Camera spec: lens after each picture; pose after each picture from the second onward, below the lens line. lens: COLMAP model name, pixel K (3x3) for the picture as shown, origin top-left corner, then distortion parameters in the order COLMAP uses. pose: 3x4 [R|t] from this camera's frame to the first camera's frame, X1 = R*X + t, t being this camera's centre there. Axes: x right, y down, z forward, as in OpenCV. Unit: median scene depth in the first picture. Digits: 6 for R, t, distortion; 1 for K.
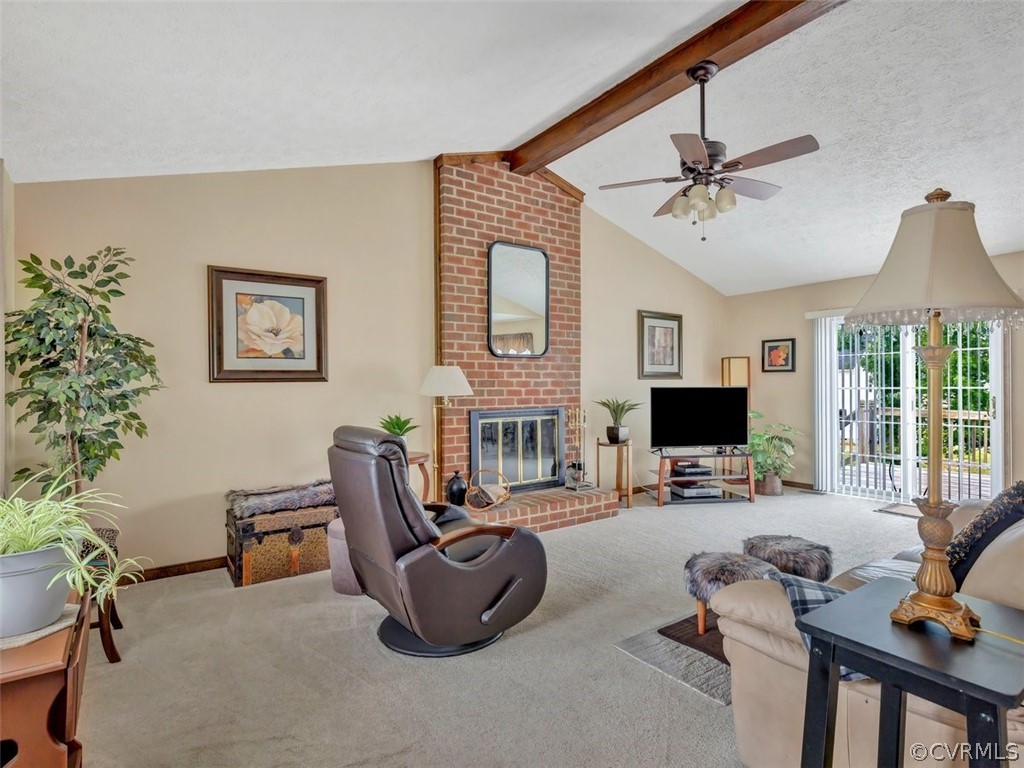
lens RADIAL K [[525.8, 0, 512.9], [0, 525.8, 386.4], [0, 0, 1]] dist [0.006960, -0.003593]
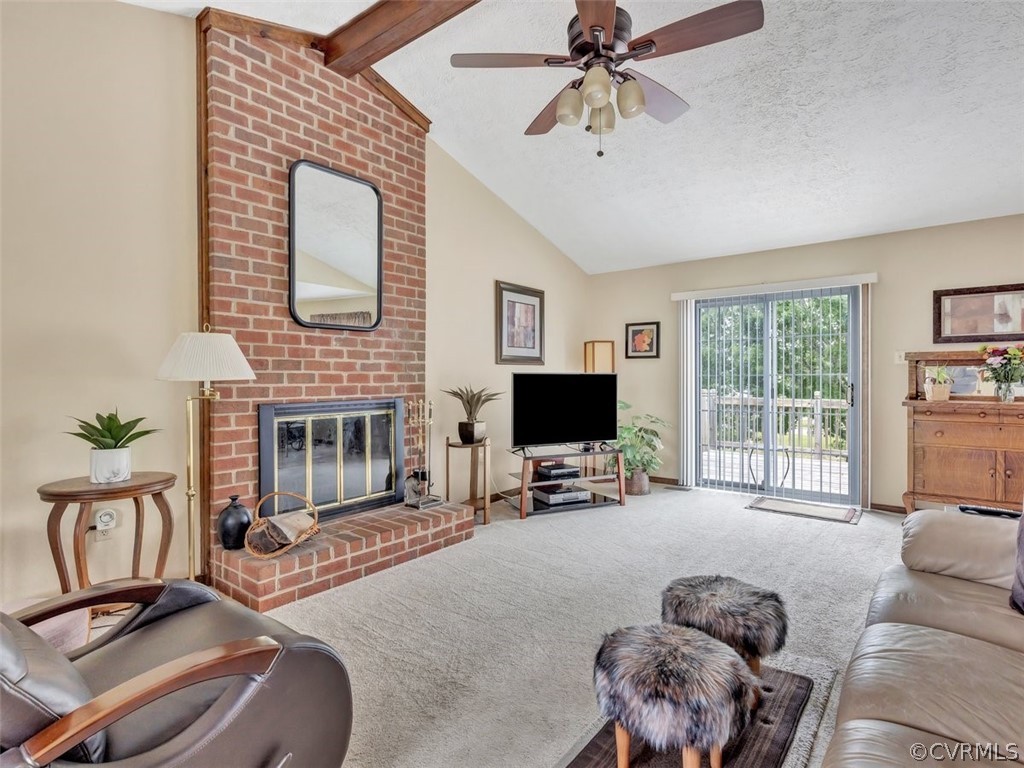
lens RADIAL K [[525.8, 0, 515.8], [0, 525.8, 380.5], [0, 0, 1]] dist [0.006960, -0.003593]
pose [[0.957707, 0.001273, 0.287742, 0.038021], [-0.002251, 0.999993, 0.003067, 0.012342], [-0.287736, -0.003585, 0.957703, 0.249436]]
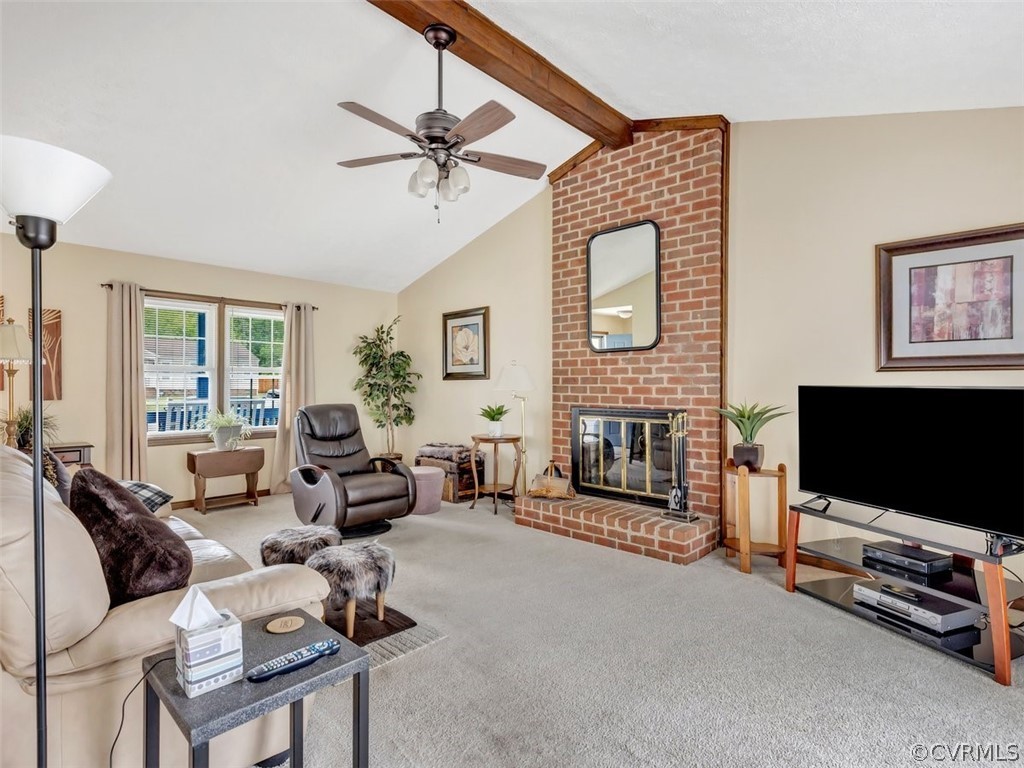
lens RADIAL K [[525.8, 0, 515.2], [0, 525.8, 388.2], [0, 0, 1]] dist [0.006960, -0.003593]
pose [[0.201492, 0.007031, -0.979465, 0.880862], [-0.009511, 0.999941, 0.005221, 0.005213], [0.979444, 0.008264, 0.201547, 0.656830]]
